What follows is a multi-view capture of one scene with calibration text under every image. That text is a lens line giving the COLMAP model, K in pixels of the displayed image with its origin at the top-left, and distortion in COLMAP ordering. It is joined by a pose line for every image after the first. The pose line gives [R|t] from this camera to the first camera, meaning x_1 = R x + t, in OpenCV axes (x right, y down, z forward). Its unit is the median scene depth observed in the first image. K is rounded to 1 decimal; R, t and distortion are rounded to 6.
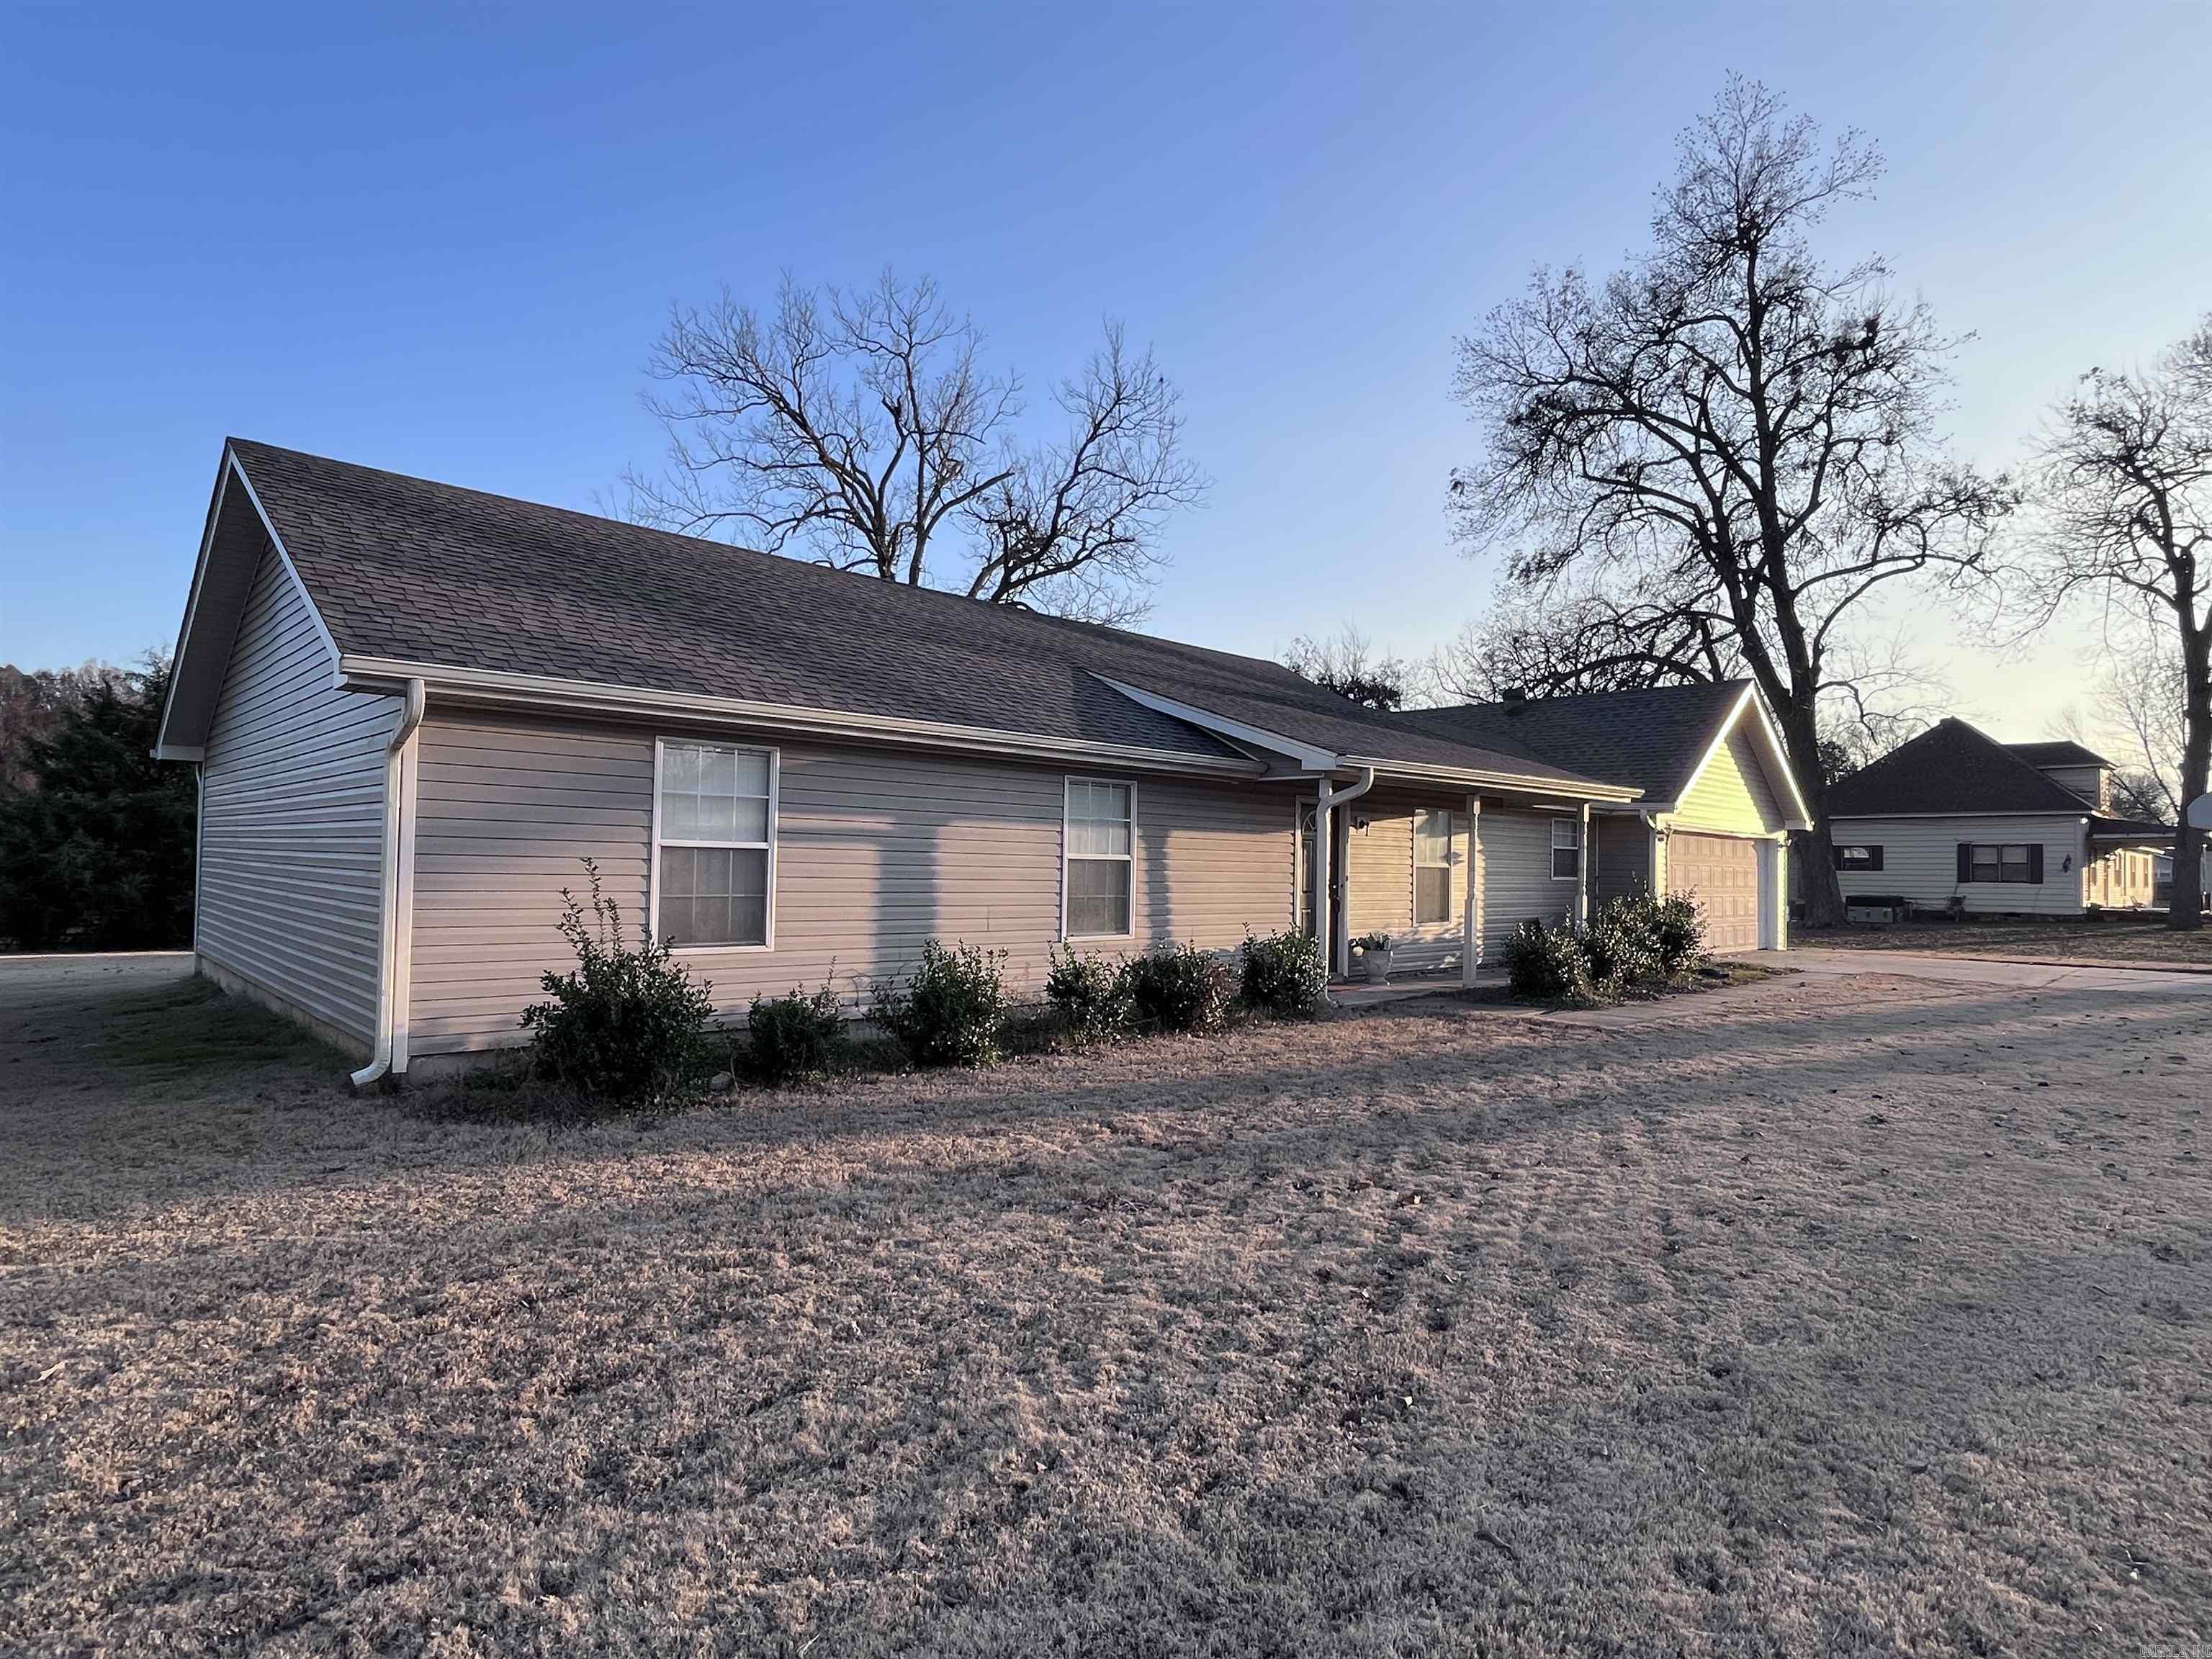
lens RADIAL K [[1173.0, 0, 1108.5], [0, 1173.0, 837.3], [0, 0, 1]] dist [0.003454, 0.001149]
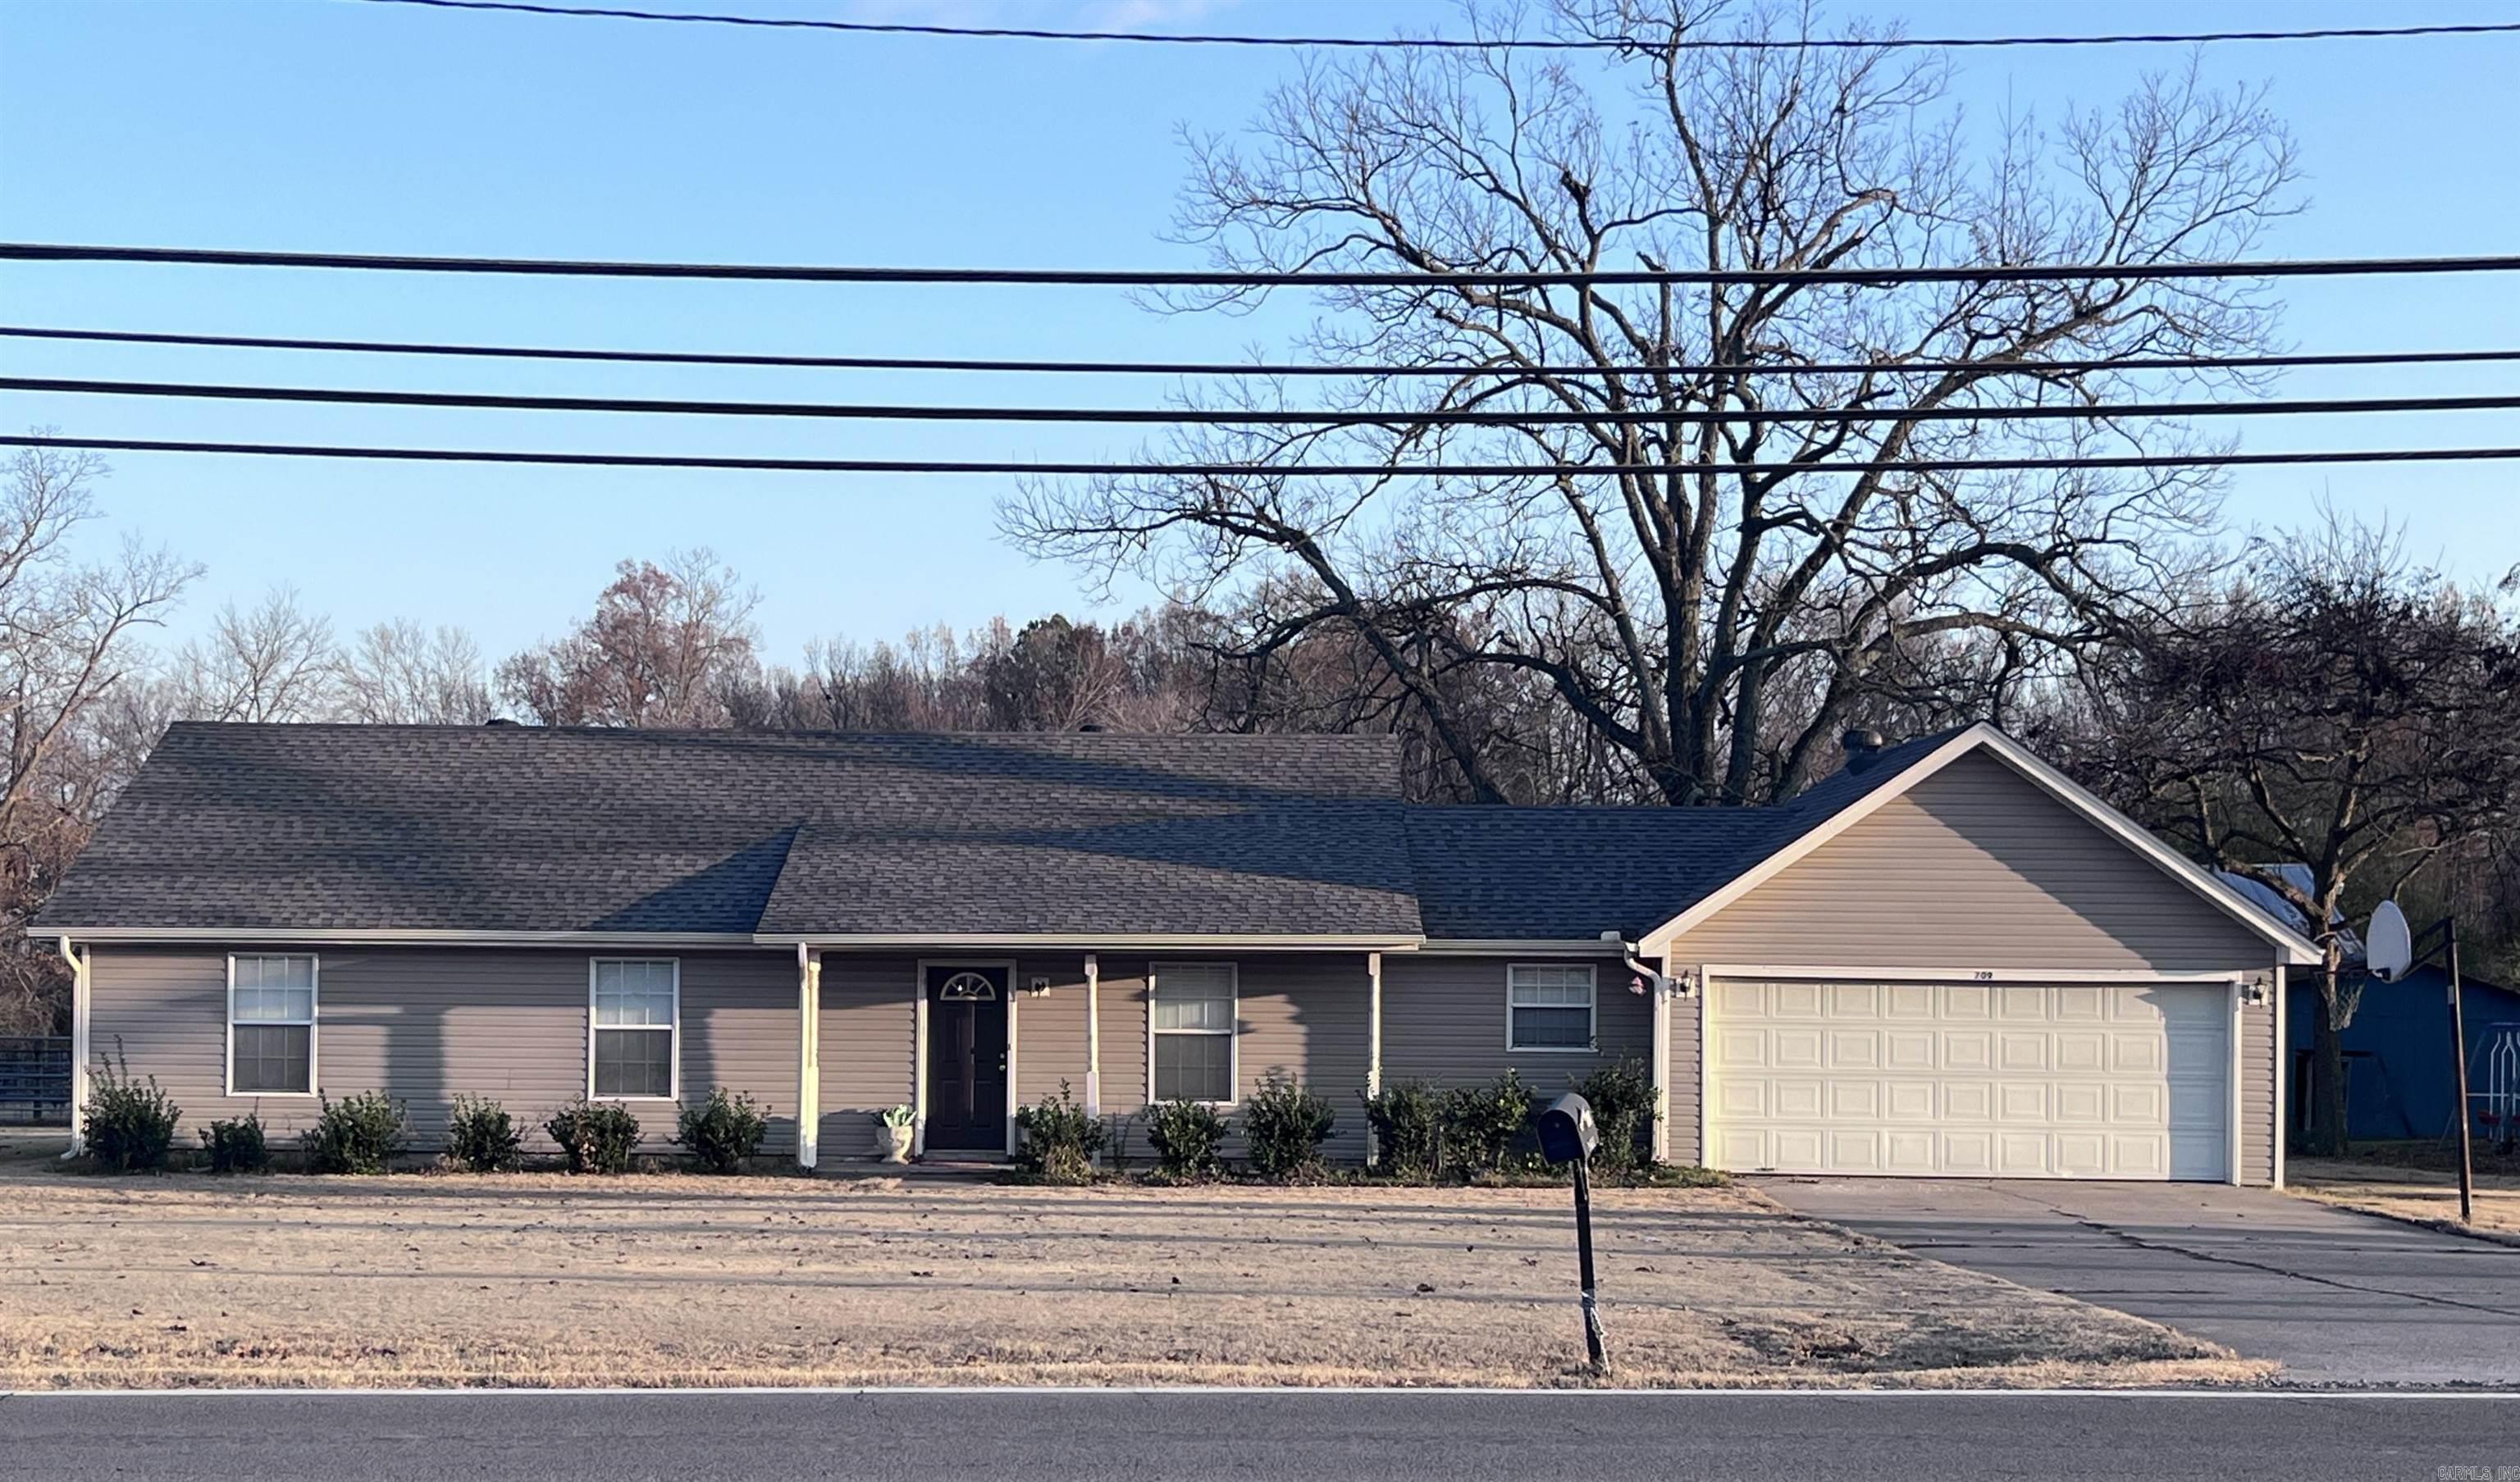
lens RADIAL K [[3583.8, 0, 1195.8], [0, 3583.8, 872.3], [0, 0, 1]] dist [0.119921, 0.000000]
pose [[0.707899, -0.023213, -0.705932, 2.895920], [0.019574, 0.999721, -0.013246, -0.078800], [0.706042, -0.004441, 0.708156, -1.096764]]
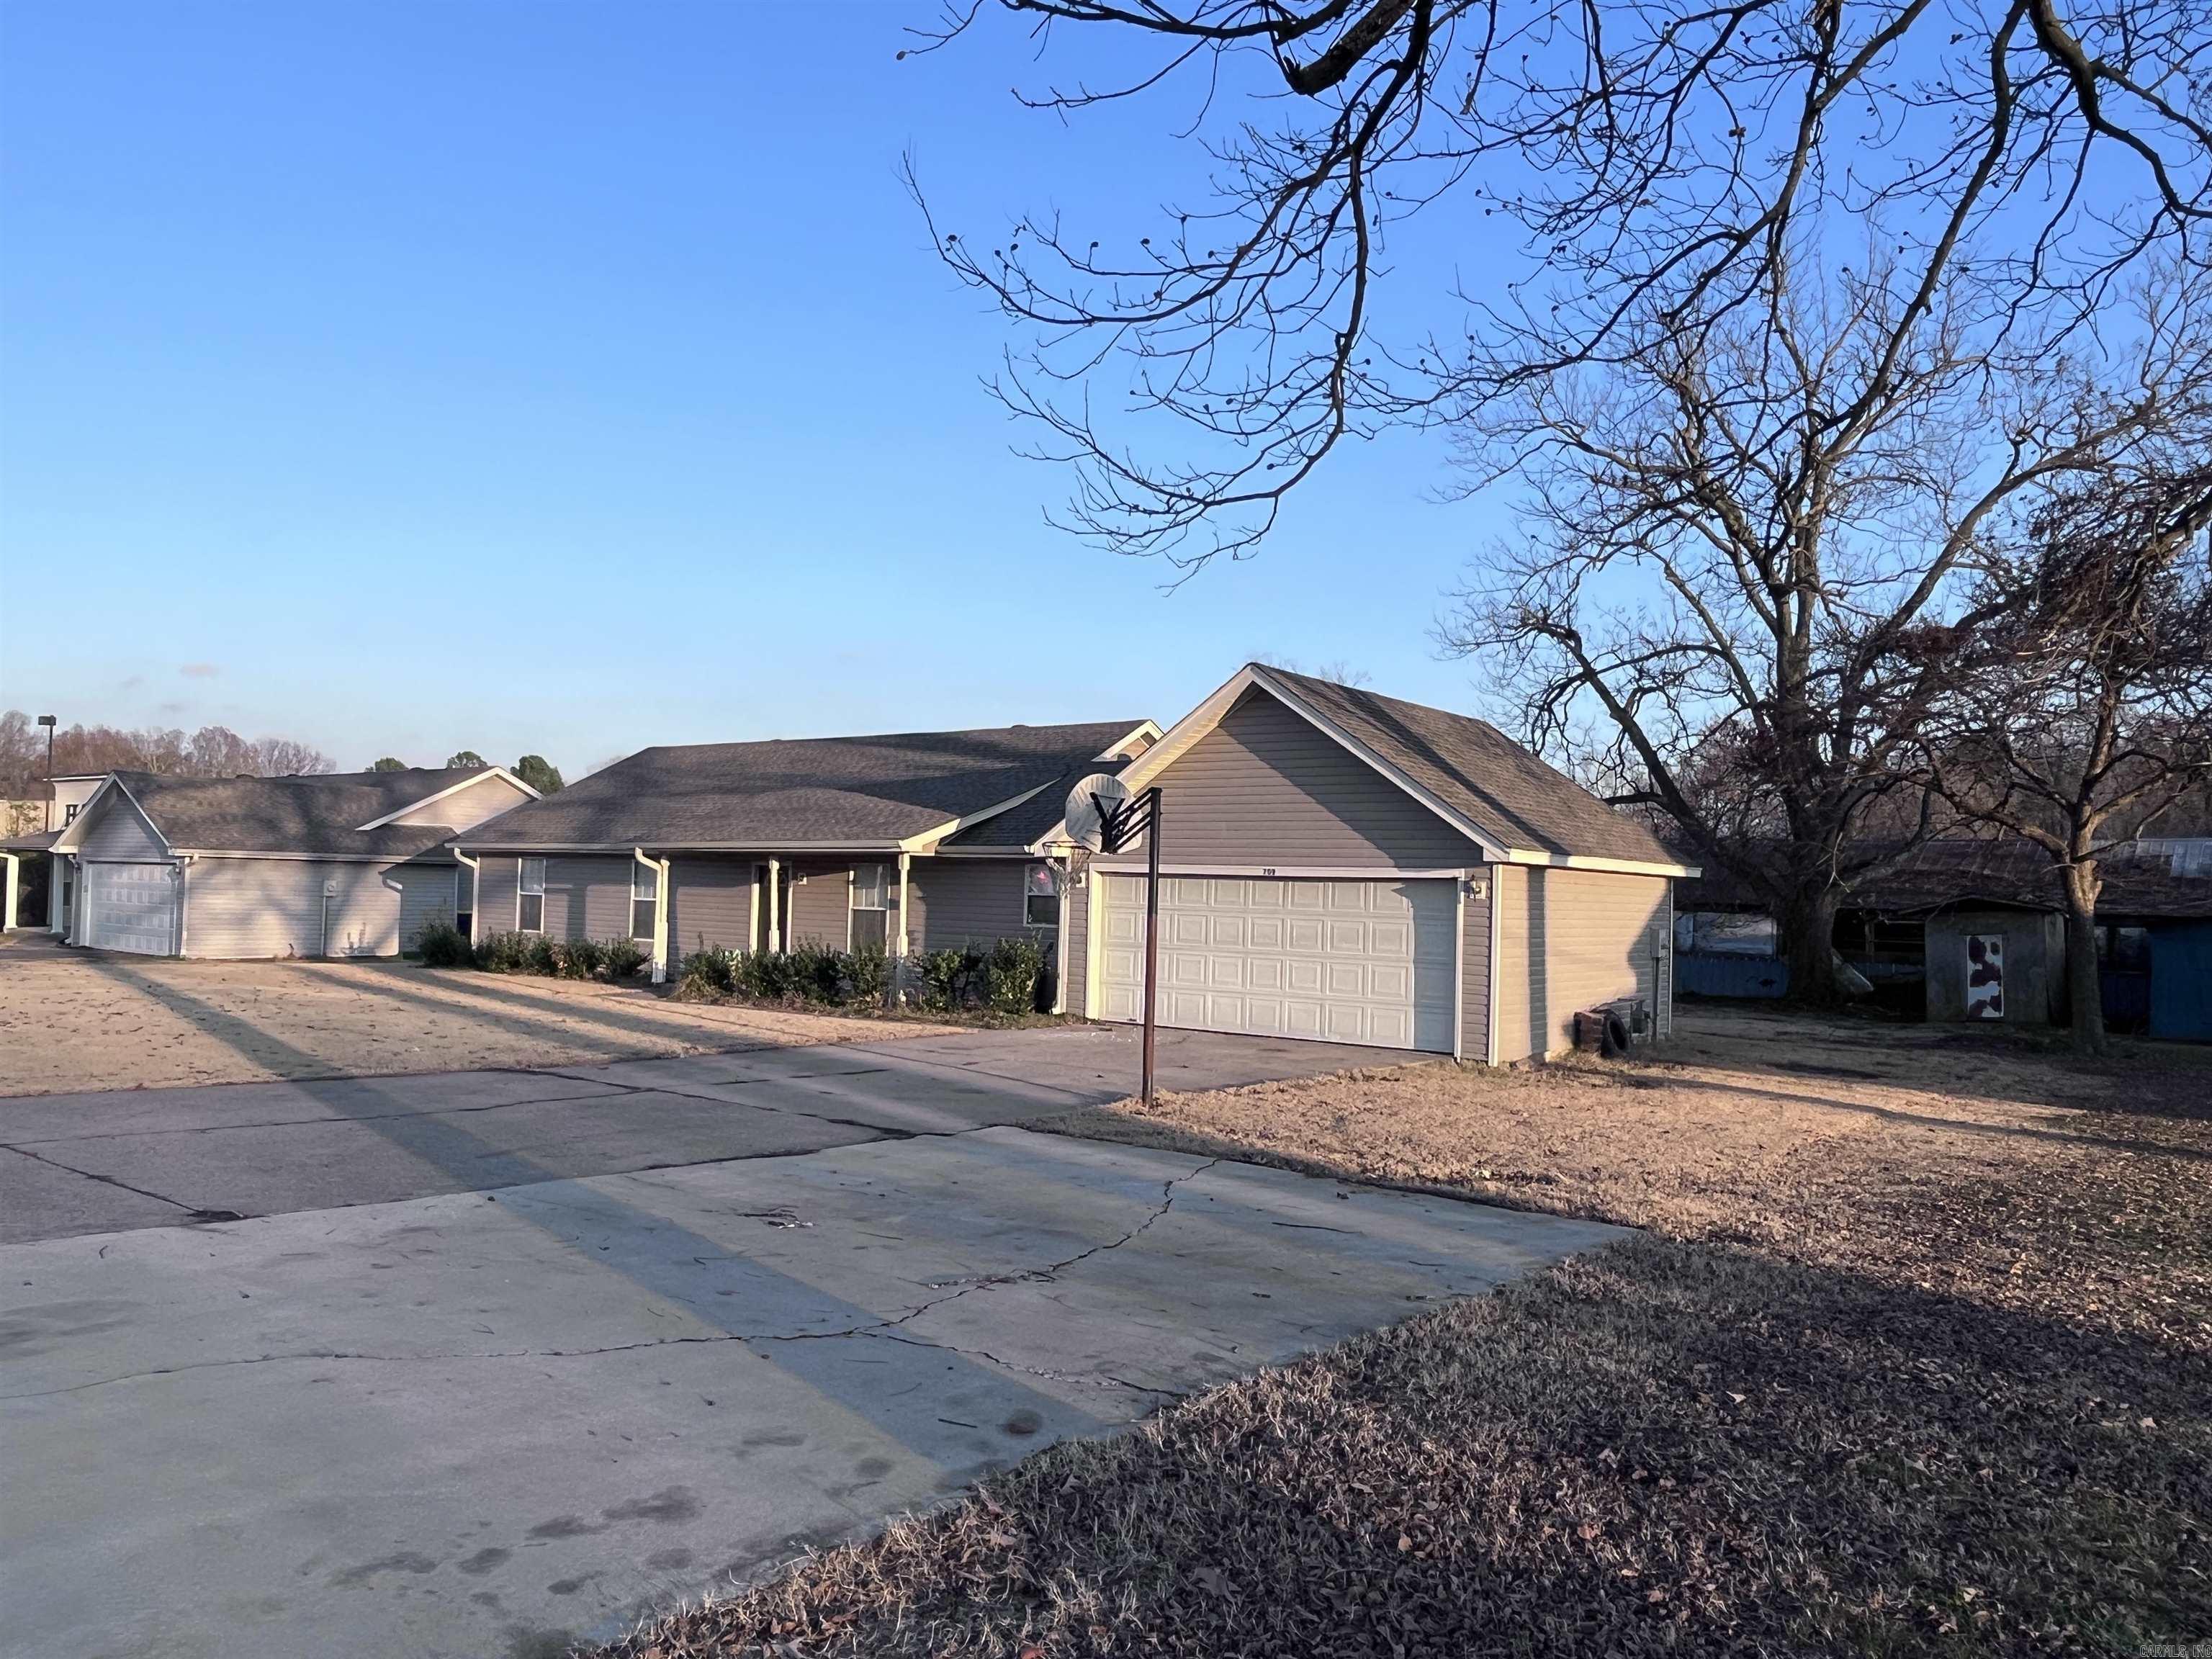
lens RADIAL K [[1552.4, 0, 1113.1], [0, 1552.4, 831.0], [0, 0, 1]] dist [-0.001589, 0.009235]
pose [[0.144704, -0.049305, -0.988246, 2.768859], [-0.000472, 0.998754, -0.049899, 0.032355], [0.989475, 0.007687, 0.144500, 1.433557]]
